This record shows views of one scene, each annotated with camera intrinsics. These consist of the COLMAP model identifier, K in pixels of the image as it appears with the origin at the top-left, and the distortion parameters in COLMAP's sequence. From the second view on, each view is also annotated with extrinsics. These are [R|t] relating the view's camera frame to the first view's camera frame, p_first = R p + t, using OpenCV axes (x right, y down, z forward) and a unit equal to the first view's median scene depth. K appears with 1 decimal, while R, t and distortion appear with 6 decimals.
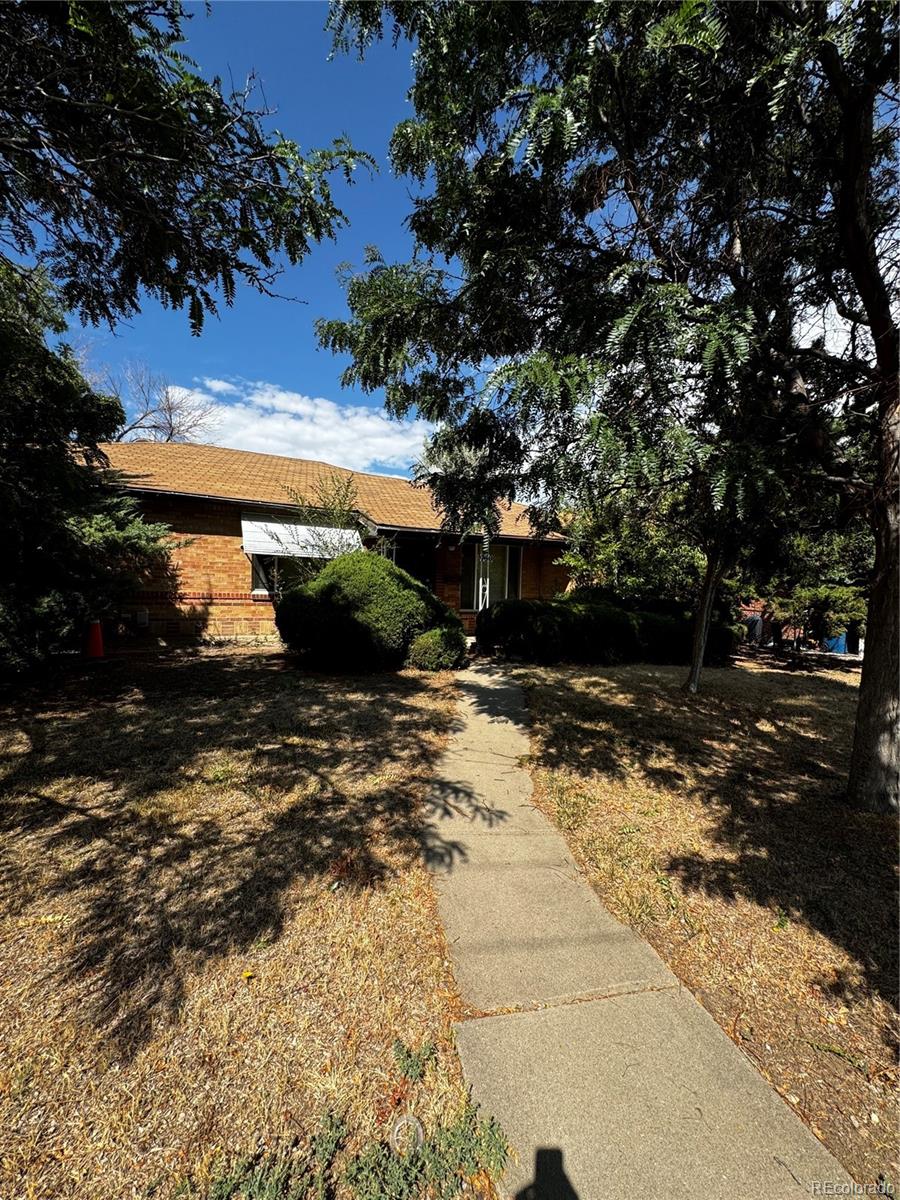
lens RADIAL K [[482.4, 0, 452.0], [0, 482.4, 595.5], [0, 0, 1]] dist [-0.003612, -0.000003]
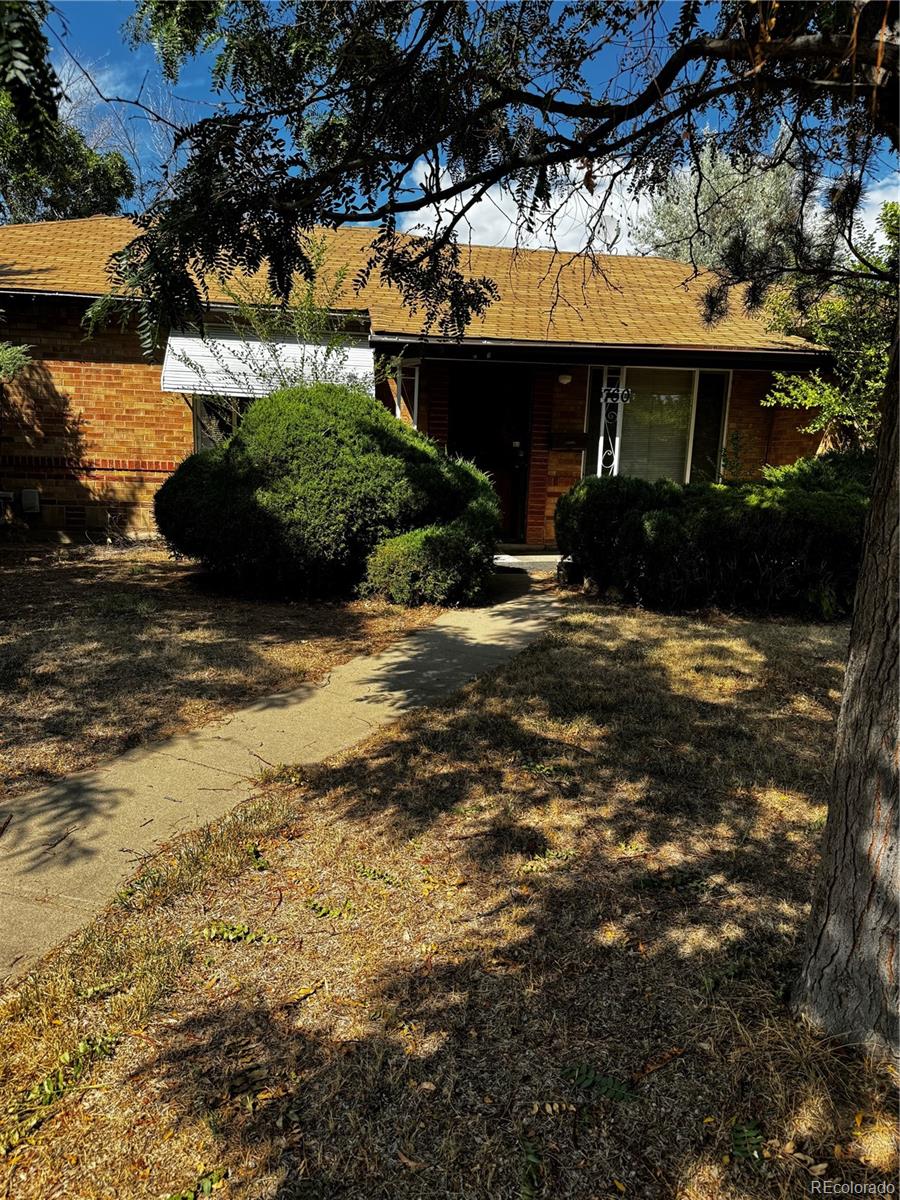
lens RADIAL K [[841.3, 0, 443.9], [0, 841.3, 604.5], [0, 0, 1]] dist [0.052339, -0.010230]
pose [[0.931191, 0.061933, -0.359233, 0.548661], [-0.010886, 0.989747, 0.142416, 0.034005], [0.364370, -0.128706, 0.922317, 0.231196]]
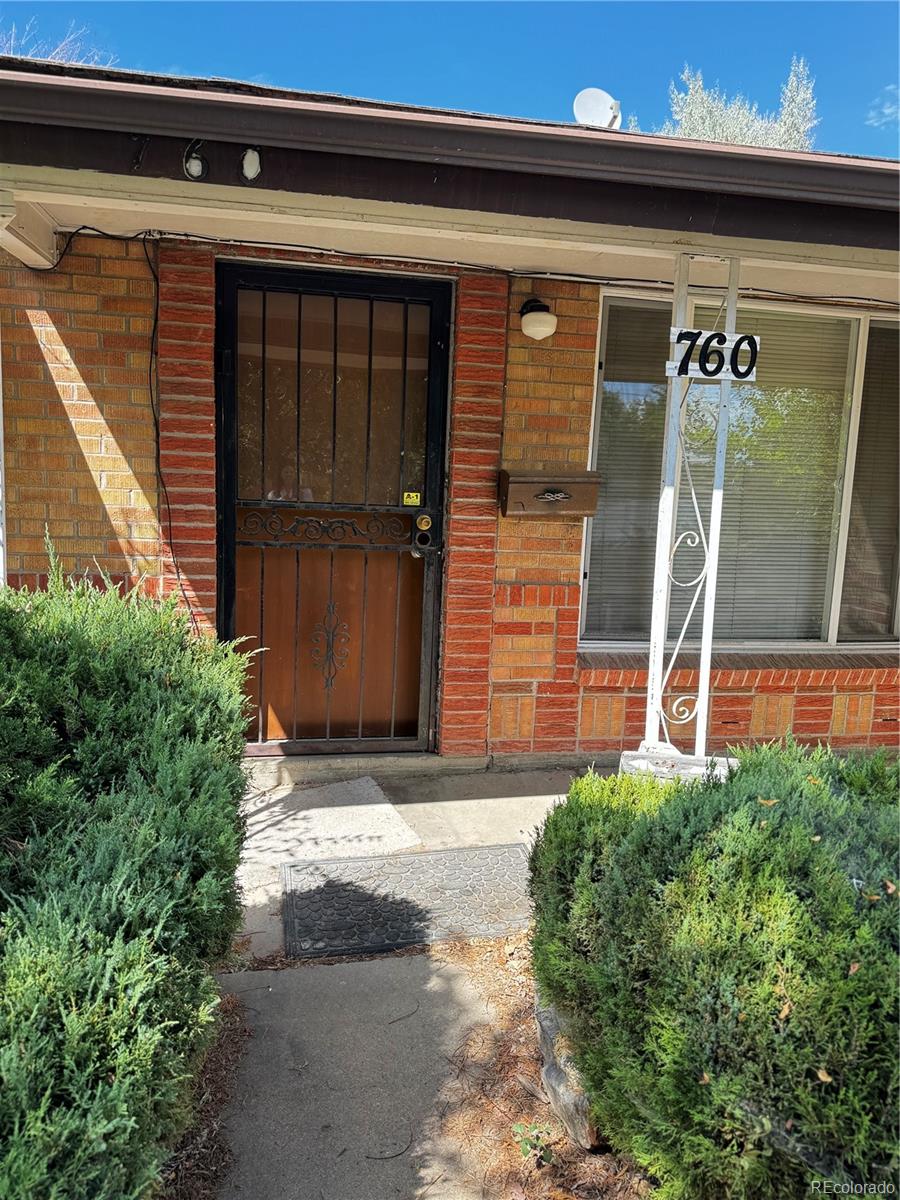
lens RADIAL K [[841.3, 0, 450.7], [0, 841.3, 598.8], [0, 0, 1]] dist [0.052339, -0.010230]
pose [[0.951767, 0.047405, -0.303138, 0.180900], [-0.014480, 0.993831, 0.109952, -0.068197], [0.306481, -0.100259, 0.946582, 1.679925]]
